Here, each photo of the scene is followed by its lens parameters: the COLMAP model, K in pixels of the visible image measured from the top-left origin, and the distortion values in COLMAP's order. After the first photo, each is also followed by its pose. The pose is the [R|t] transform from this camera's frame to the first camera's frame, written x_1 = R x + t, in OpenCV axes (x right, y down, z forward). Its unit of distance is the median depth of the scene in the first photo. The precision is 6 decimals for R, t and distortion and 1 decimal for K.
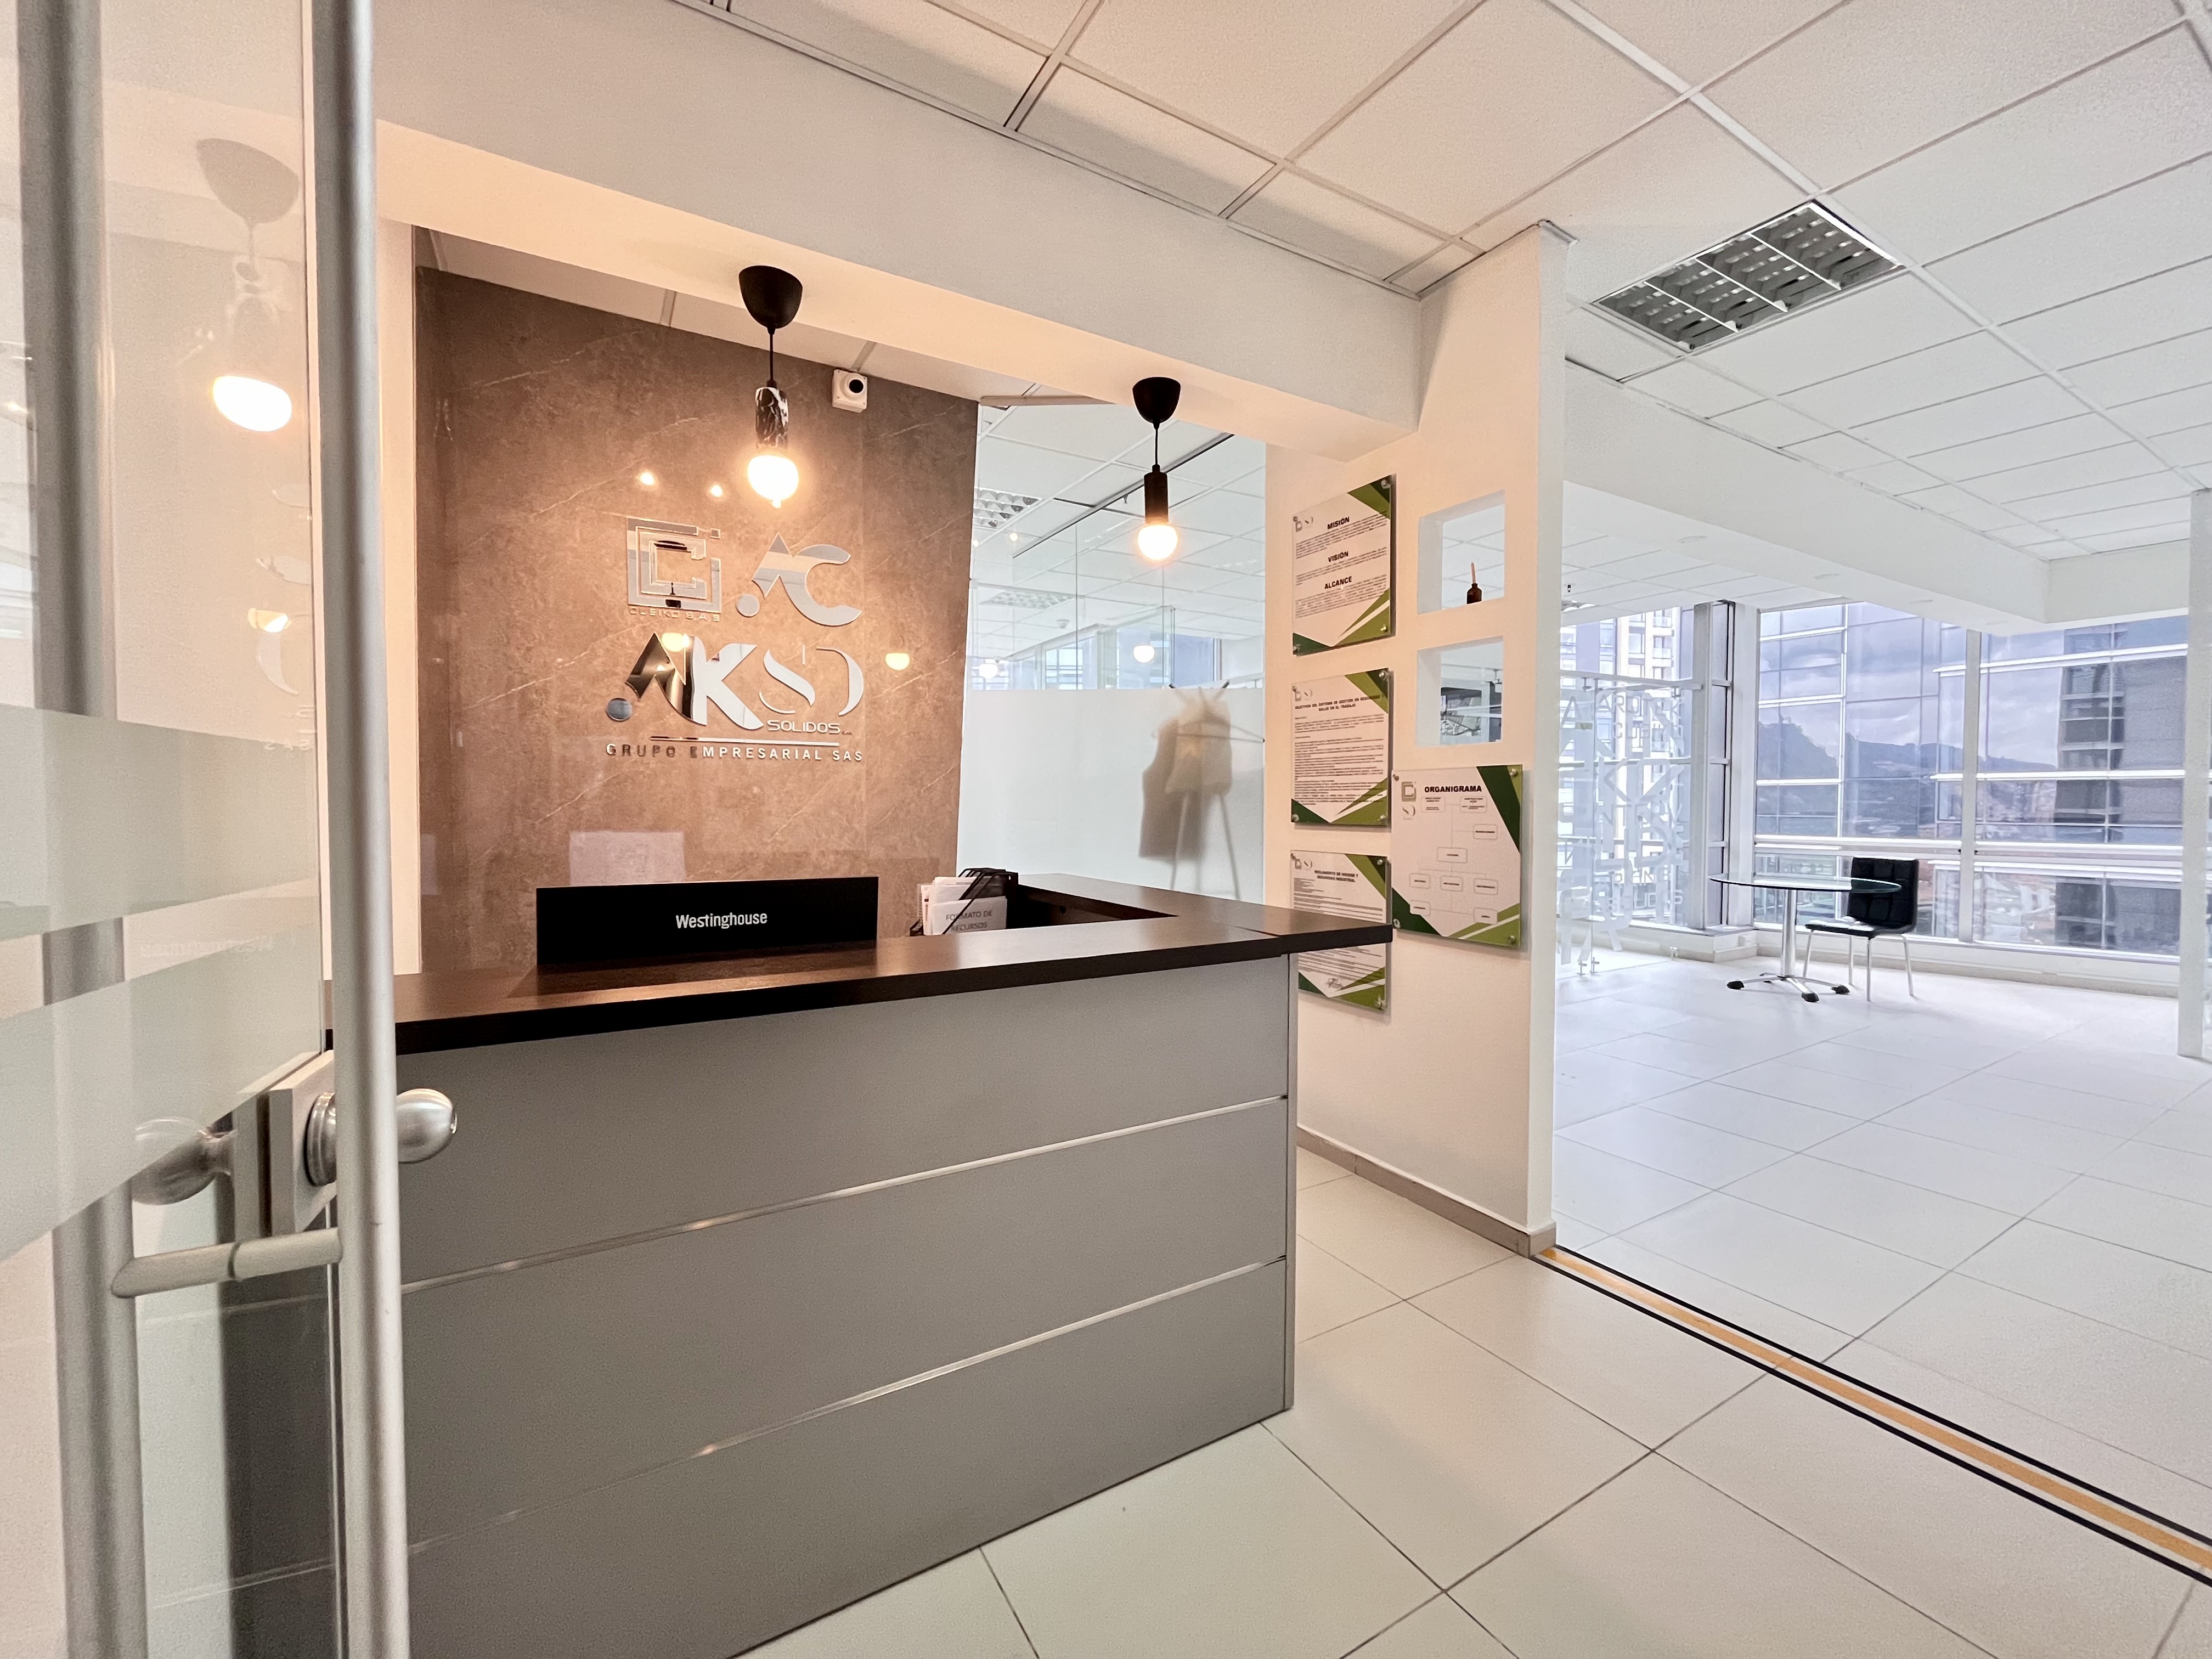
lens RADIAL K [[892.9, 0, 1108.8], [0, 892.9, 825.5], [0, 0, 1]] dist [-0.000670, 0.000081]
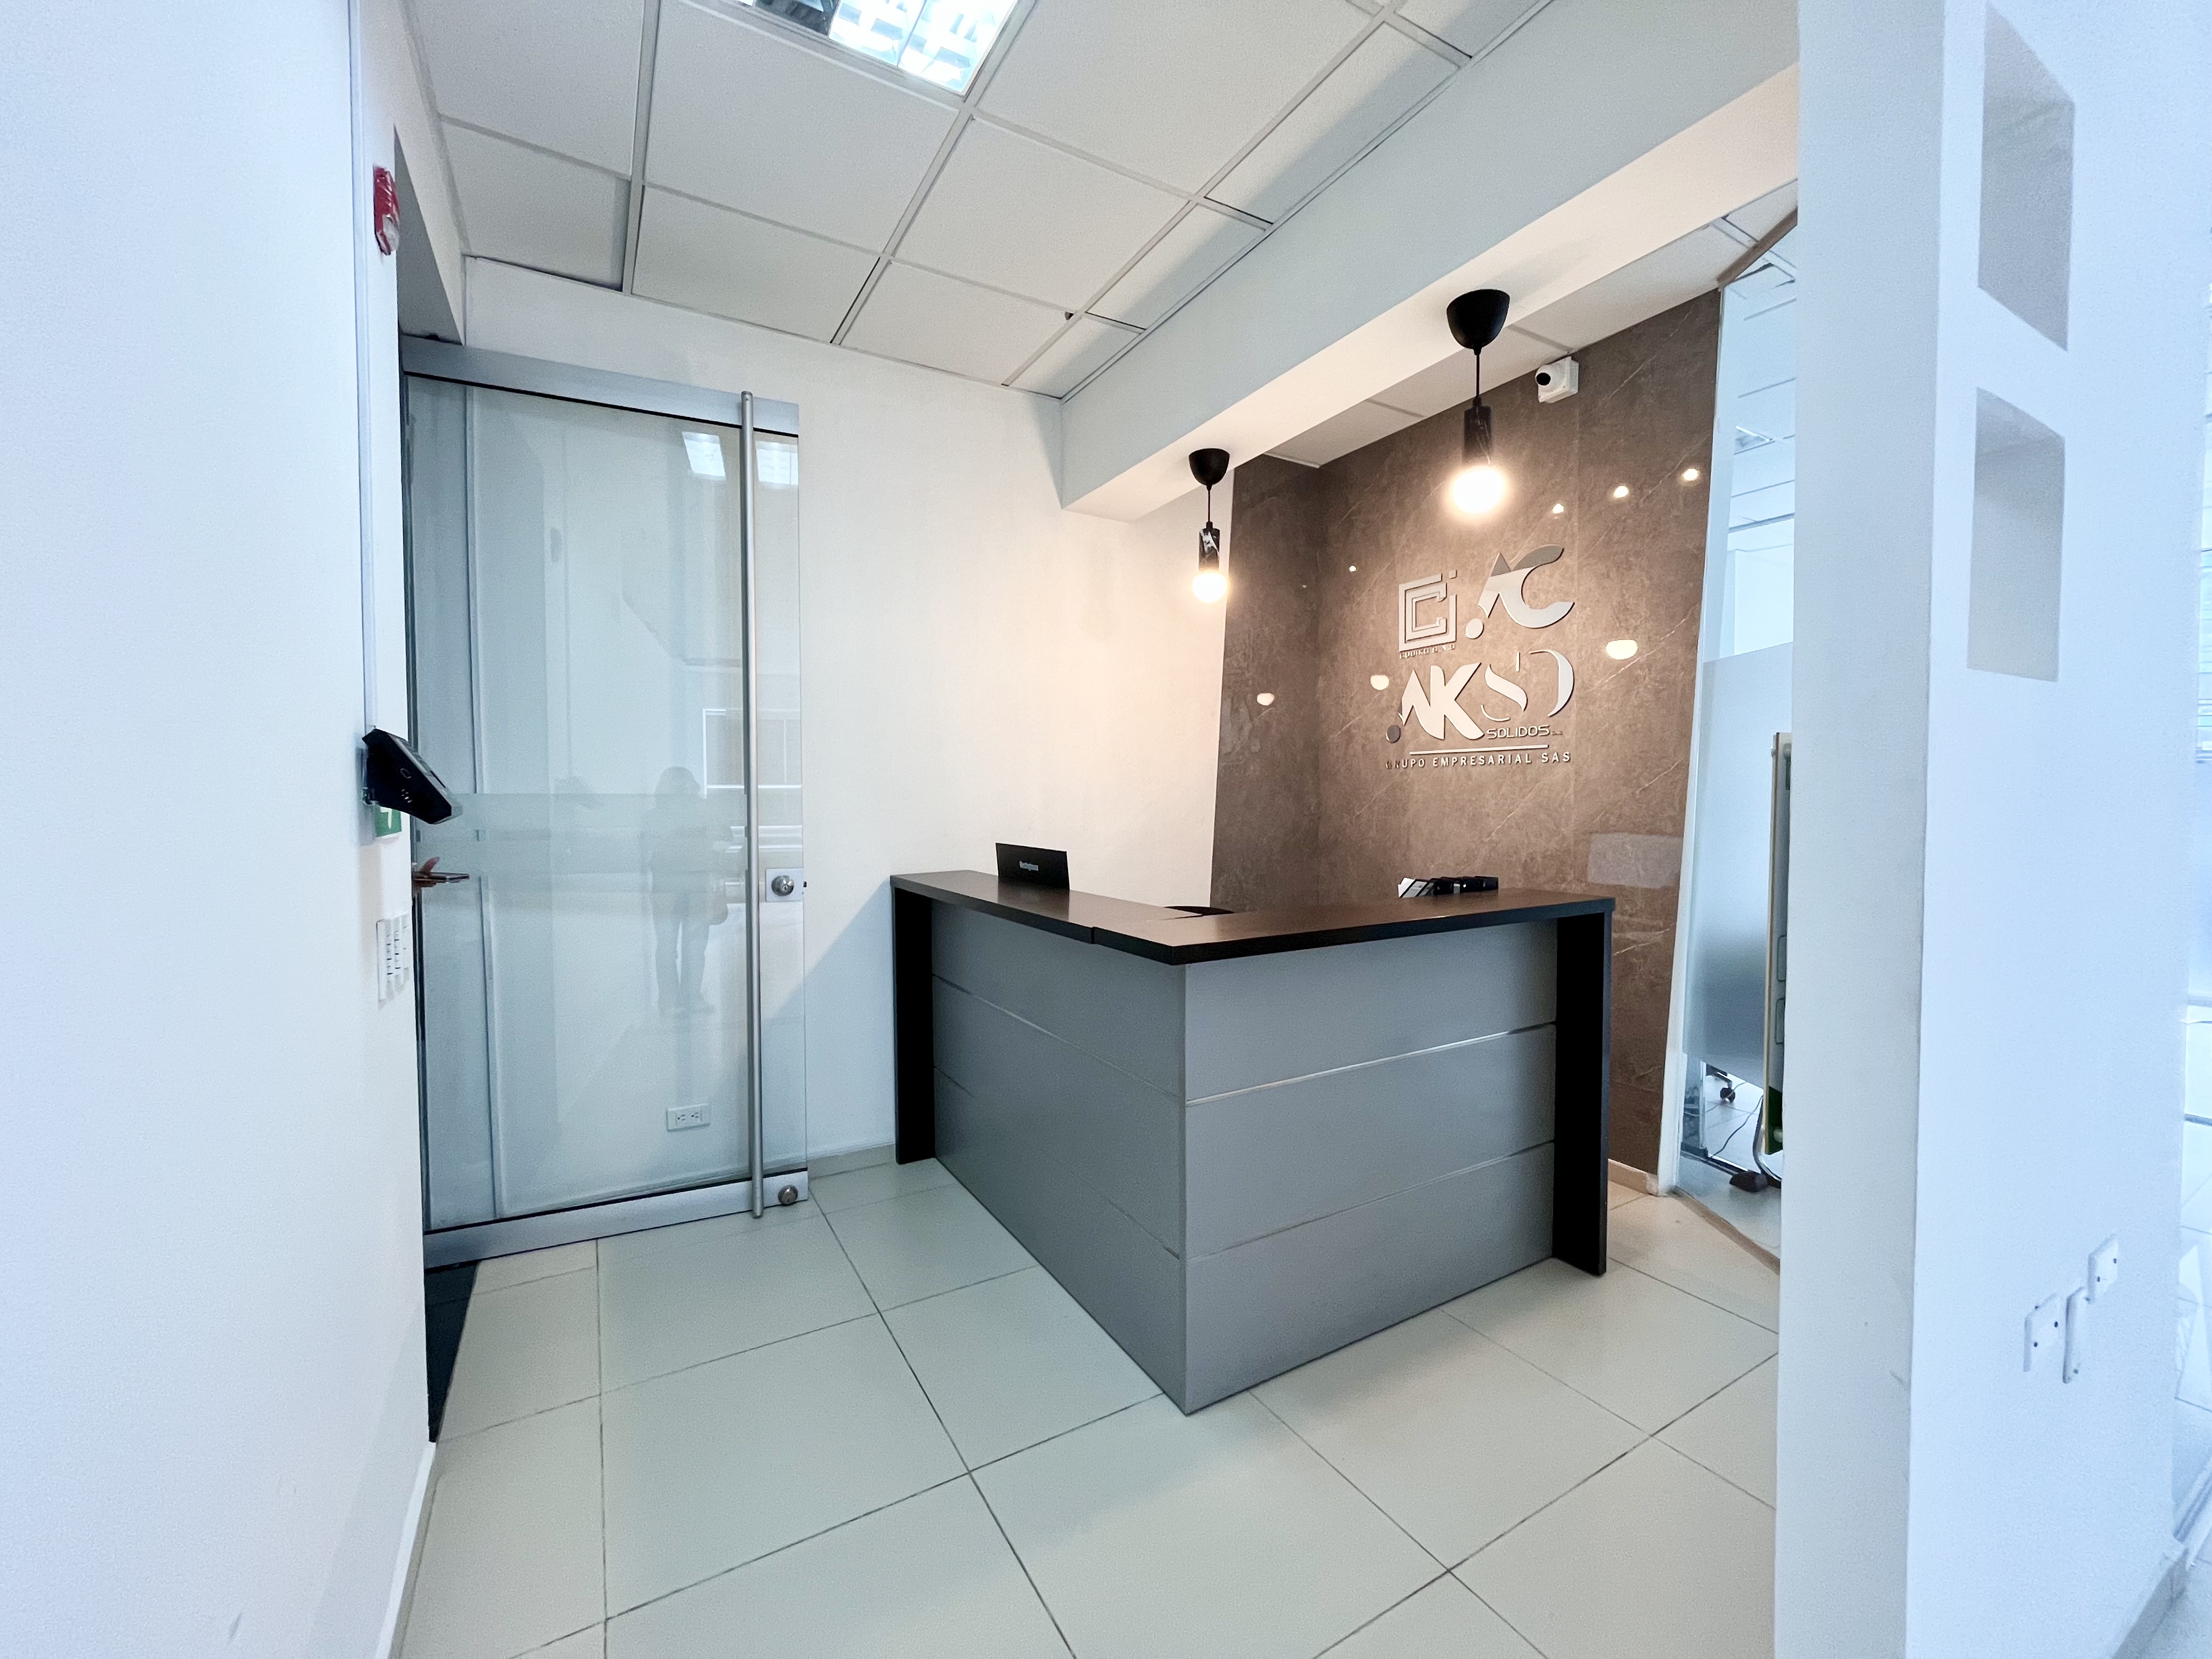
lens RADIAL K [[892.9, 0, 1108.2], [0, 892.9, 829.6], [0, 0, 1]] dist [-0.000670, 0.000081]
pose [[-0.002219, 0.035014, -0.999384, 0.695021], [-0.024089, 0.999095, 0.035057, -0.022113], [0.999707, 0.024152, -0.001373, 0.526732]]
